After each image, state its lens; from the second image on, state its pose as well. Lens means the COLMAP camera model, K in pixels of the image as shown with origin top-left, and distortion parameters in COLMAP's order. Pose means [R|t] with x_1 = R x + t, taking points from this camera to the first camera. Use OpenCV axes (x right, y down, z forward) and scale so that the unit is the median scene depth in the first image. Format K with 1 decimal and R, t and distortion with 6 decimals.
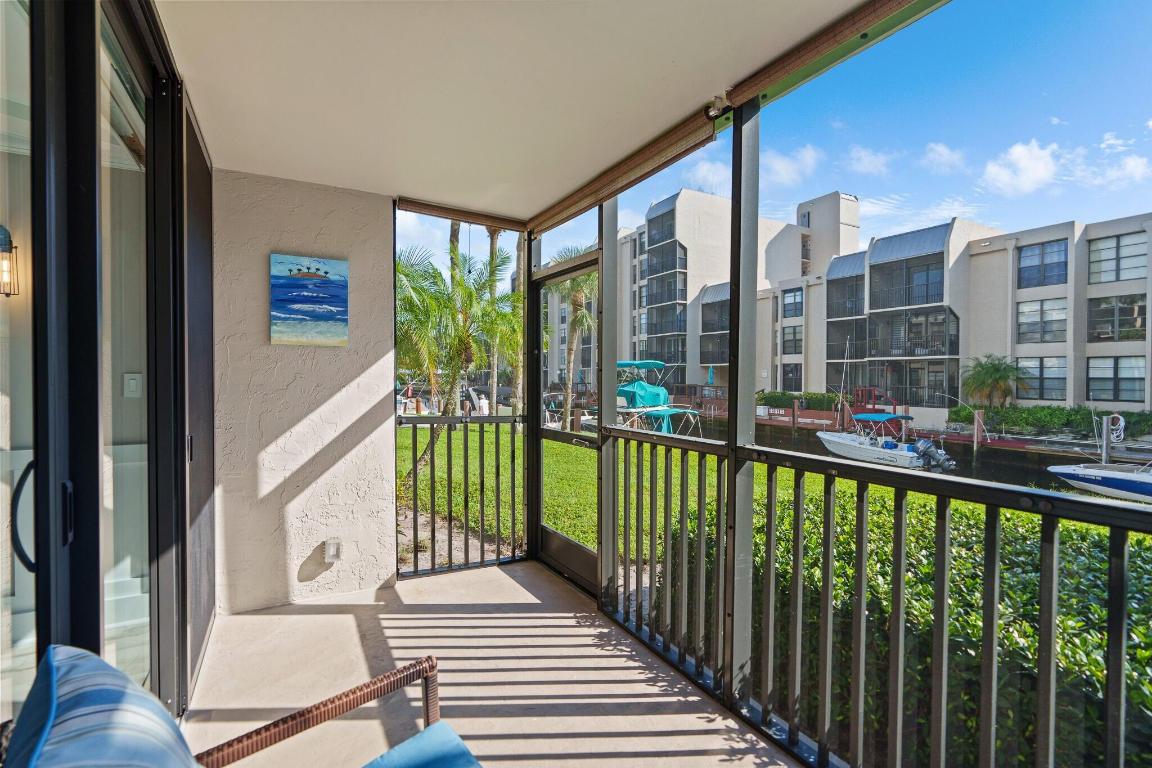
lens RADIAL K [[517.3, 0, 576.0], [0, 517.3, 384.0], [0, 0, 1]] dist [-0.008634, 0.000193]
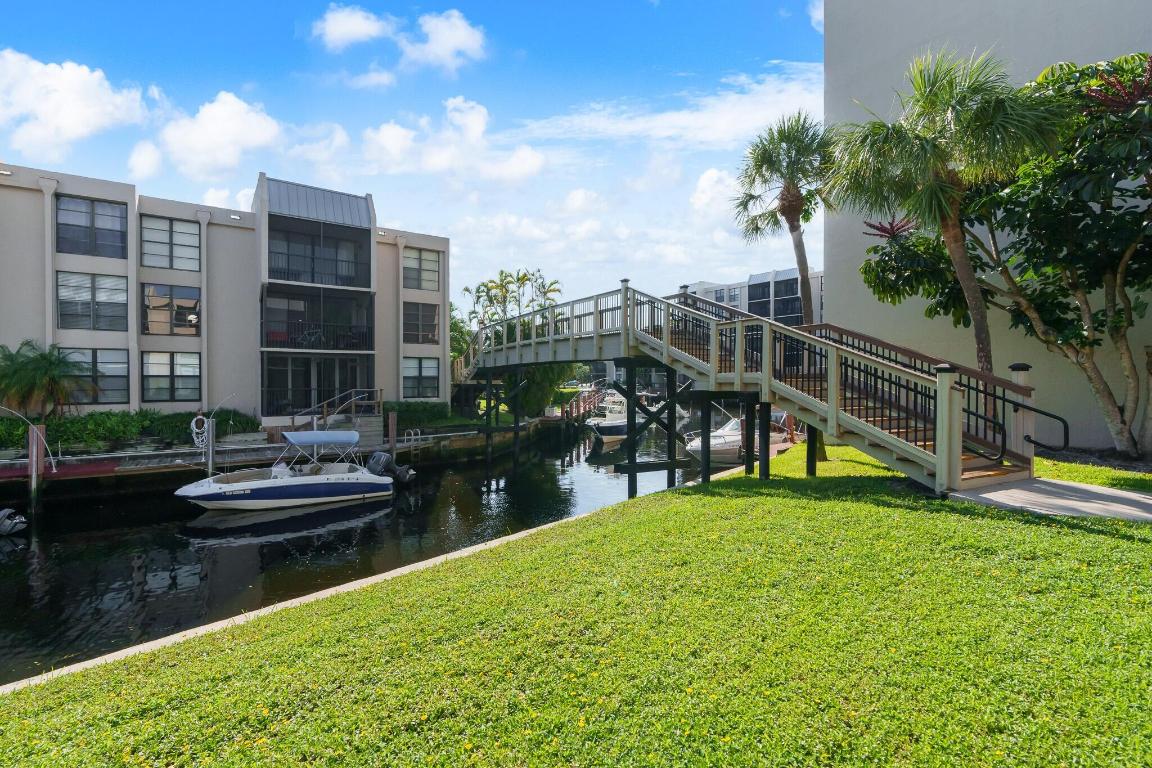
lens RADIAL K [[521.1, 0, 572.6], [0, 521.1, 387.7], [0, 0, 1]] dist [-0.005810, 0.000194]
pose [[-0.097462, -0.025310, 0.994917, 0.067252], [0.011526, 0.999581, 0.026558, -0.006642], [-0.995172, 0.014056, -0.097130, 0.382597]]
